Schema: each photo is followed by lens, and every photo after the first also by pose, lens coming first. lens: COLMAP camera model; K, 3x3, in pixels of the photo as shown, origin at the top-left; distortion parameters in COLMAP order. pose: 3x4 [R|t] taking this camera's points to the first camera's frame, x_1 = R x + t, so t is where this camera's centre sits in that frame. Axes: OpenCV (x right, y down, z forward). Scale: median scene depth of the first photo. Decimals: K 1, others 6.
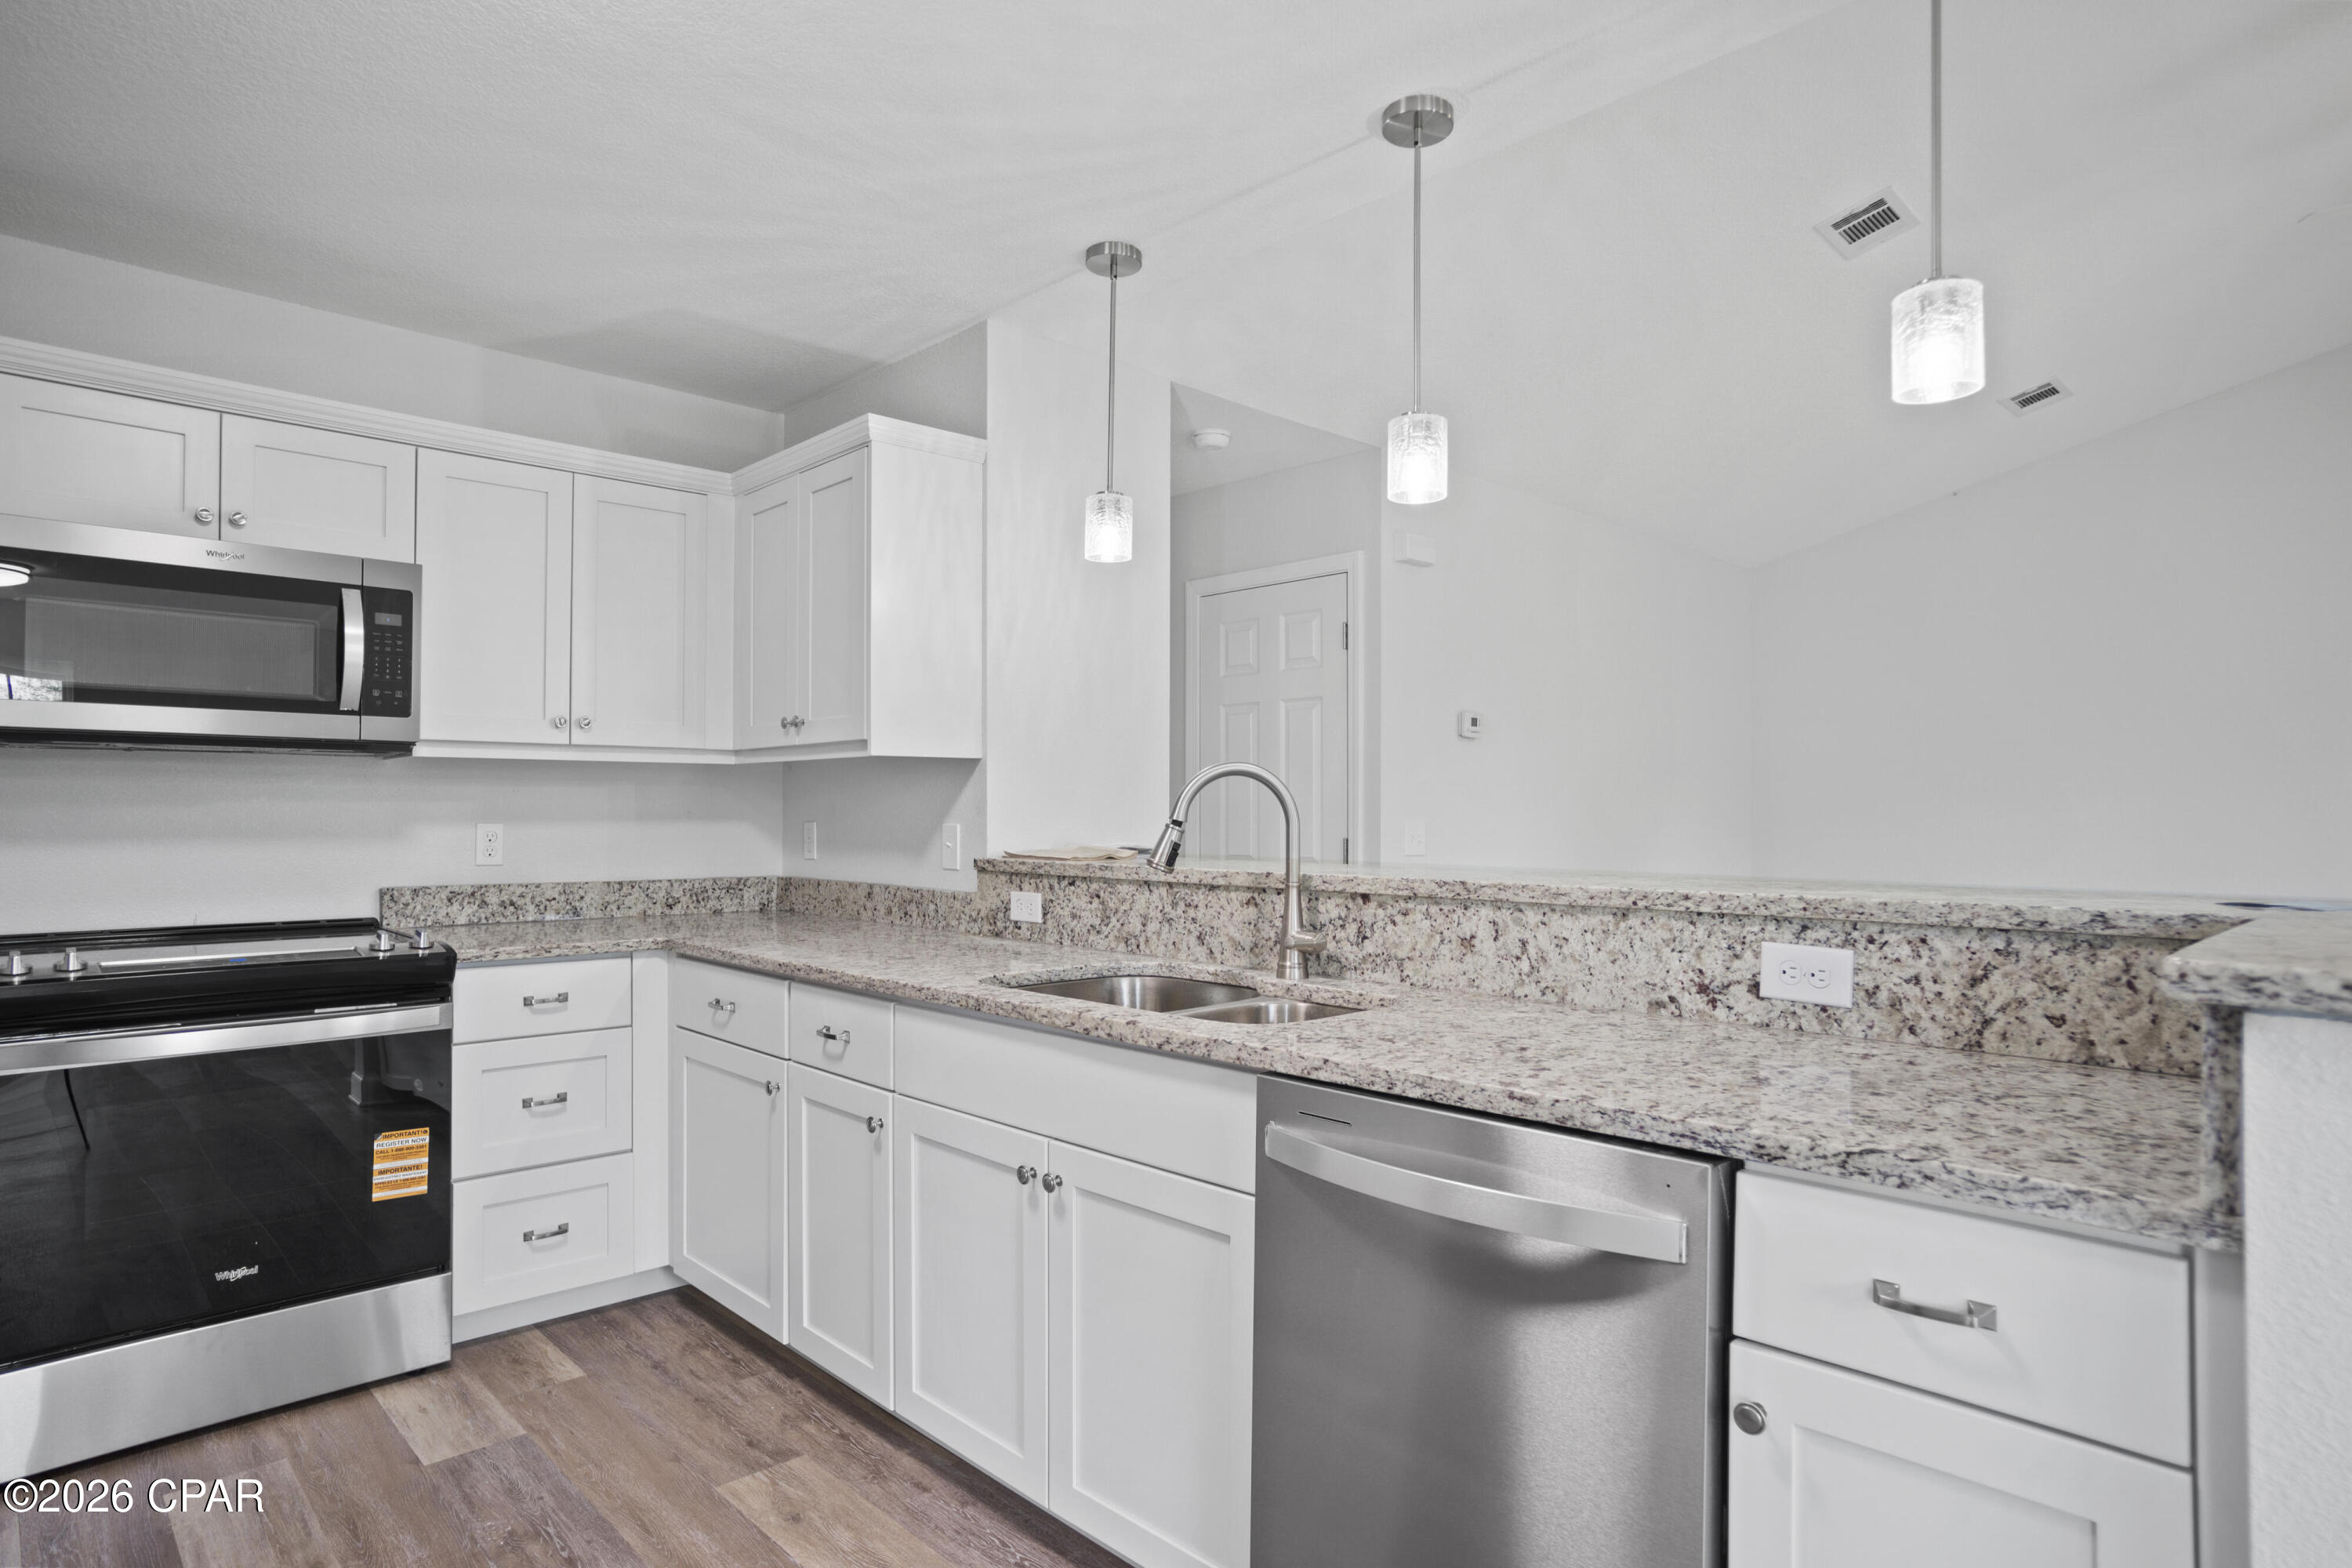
lens RADIAL K [[1287.7, 0, 1176.2], [0, 1287.7, 792.9], [0, 0, 1]] dist [-0.063285, 0.052403]
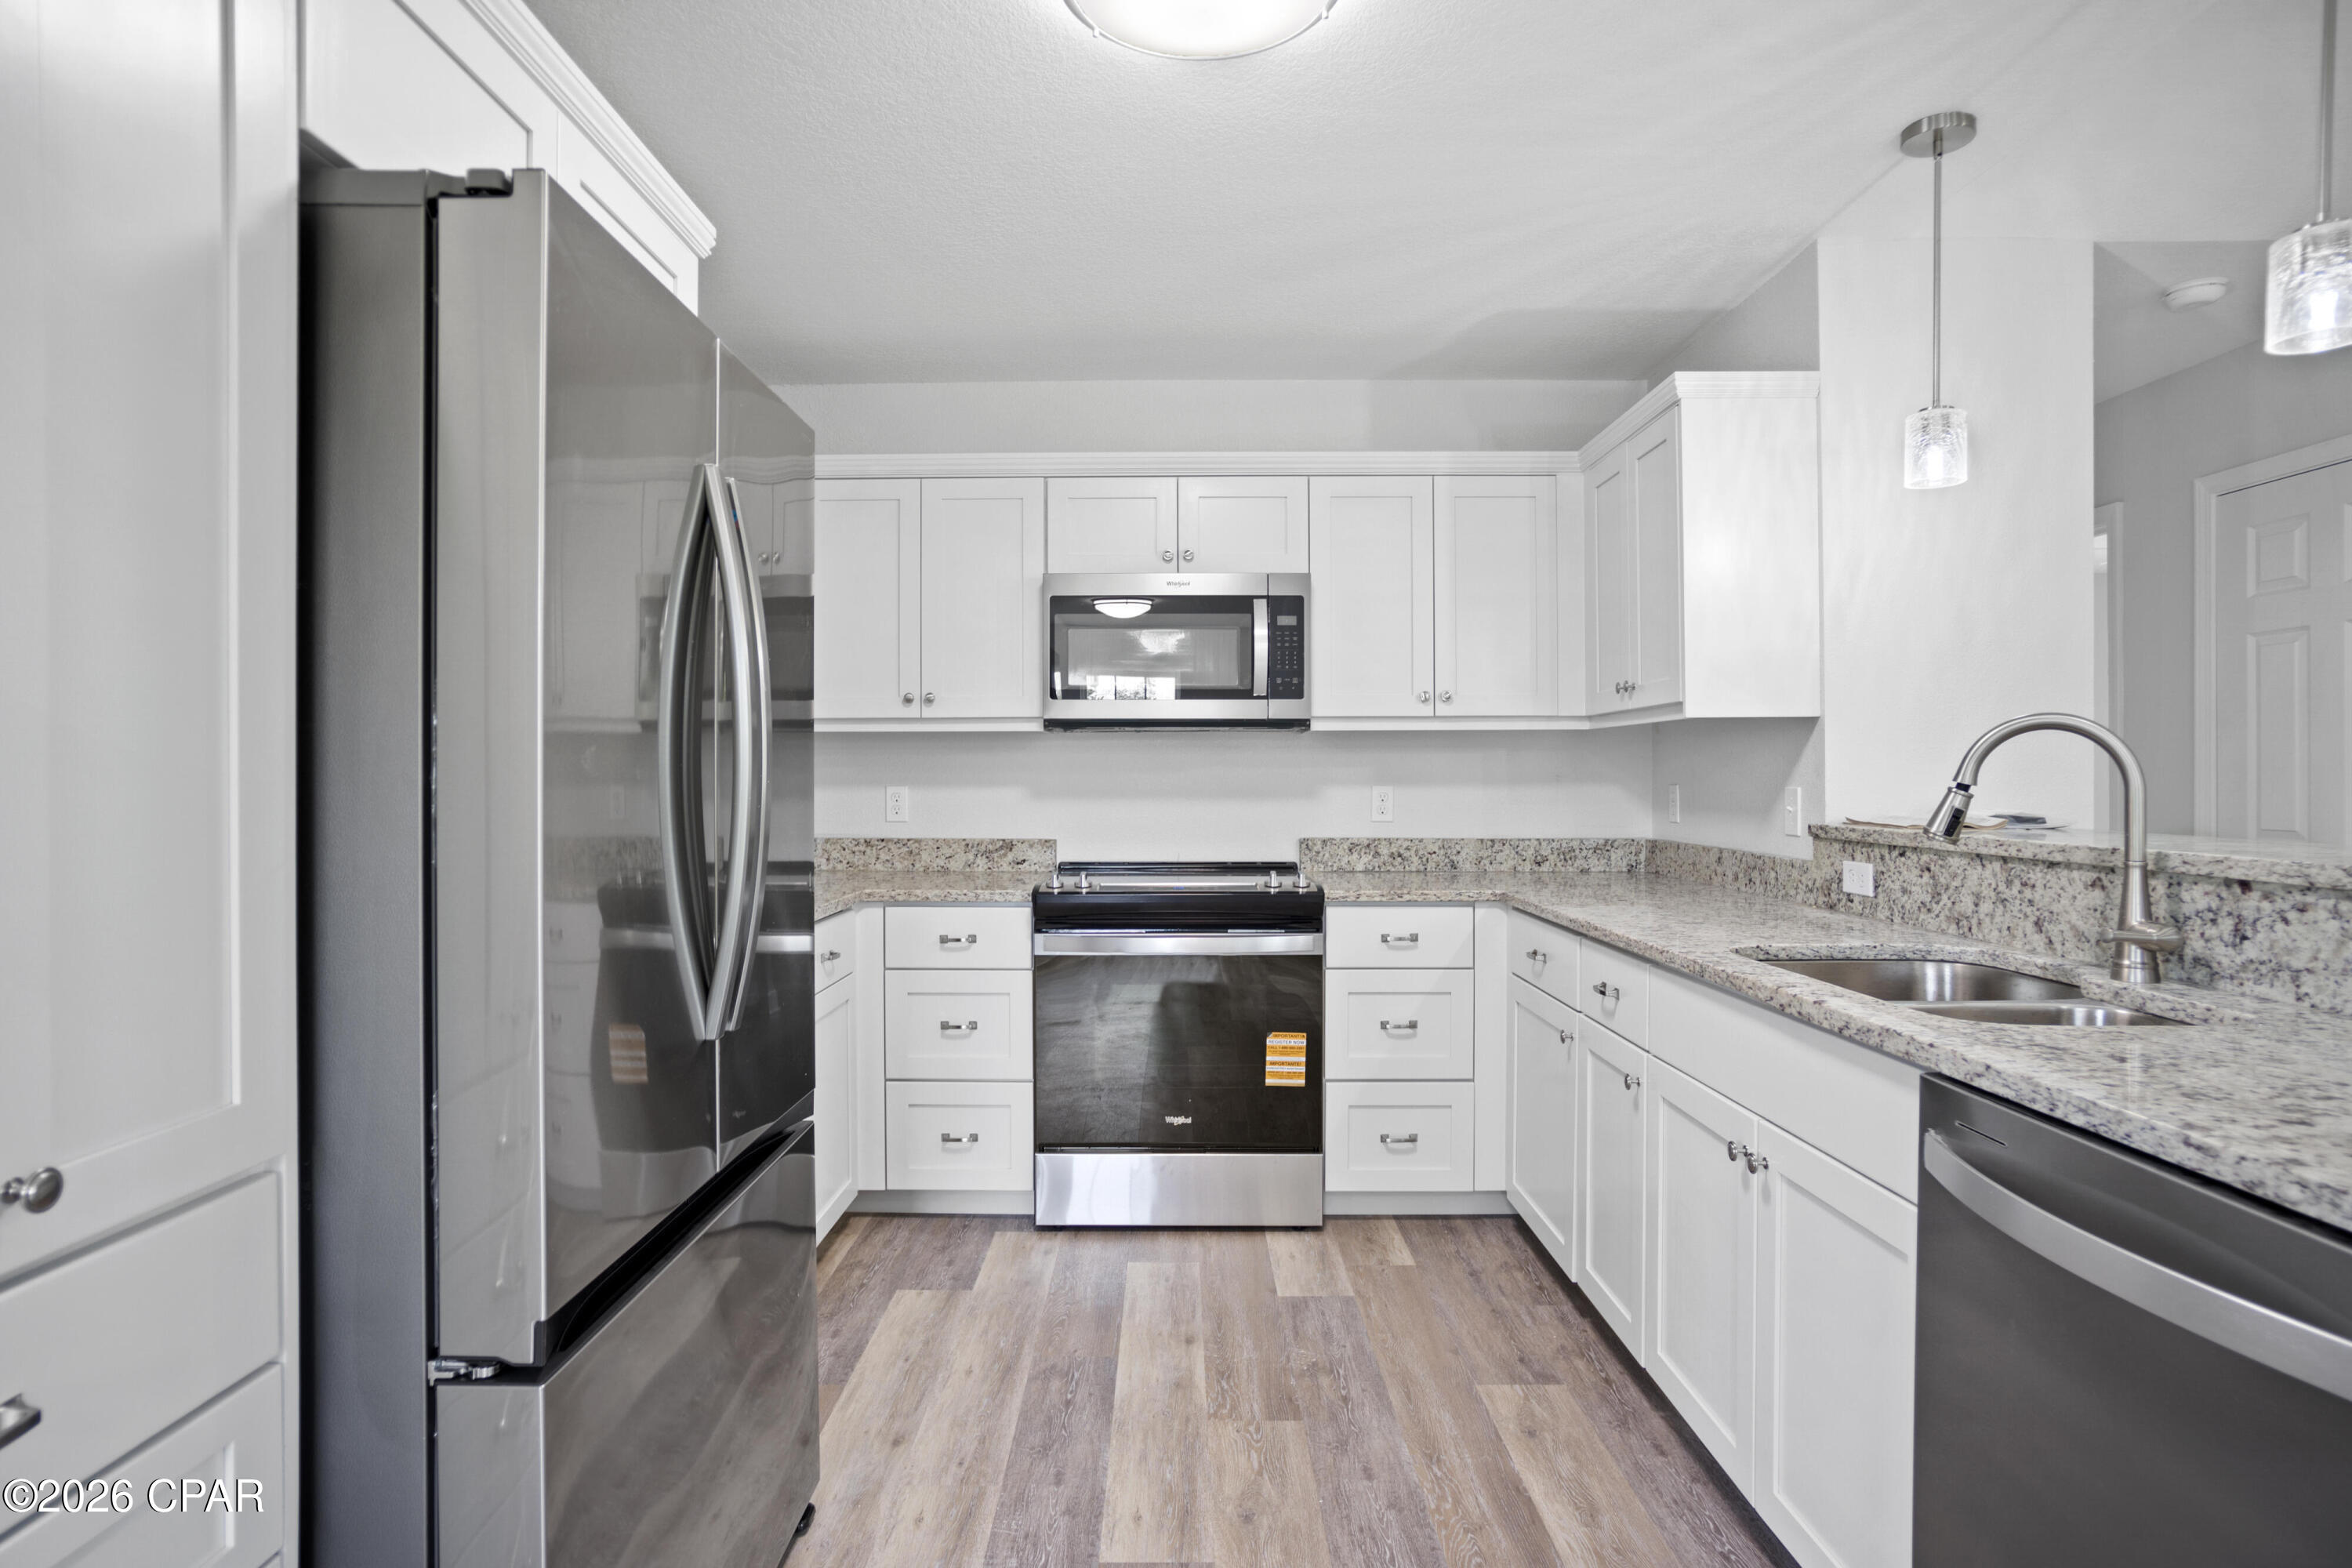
lens RADIAL K [[1294.1, 0, 1168.1], [0, 1294.1, 770.1], [0, 0, 1]] dist [-0.060013, 0.052241]
pose [[0.716586, -0.005729, -0.697475, 0.183373], [0.013329, 0.999896, 0.005481, 0.000525], [0.697371, -0.013224, 0.716588, 0.013424]]
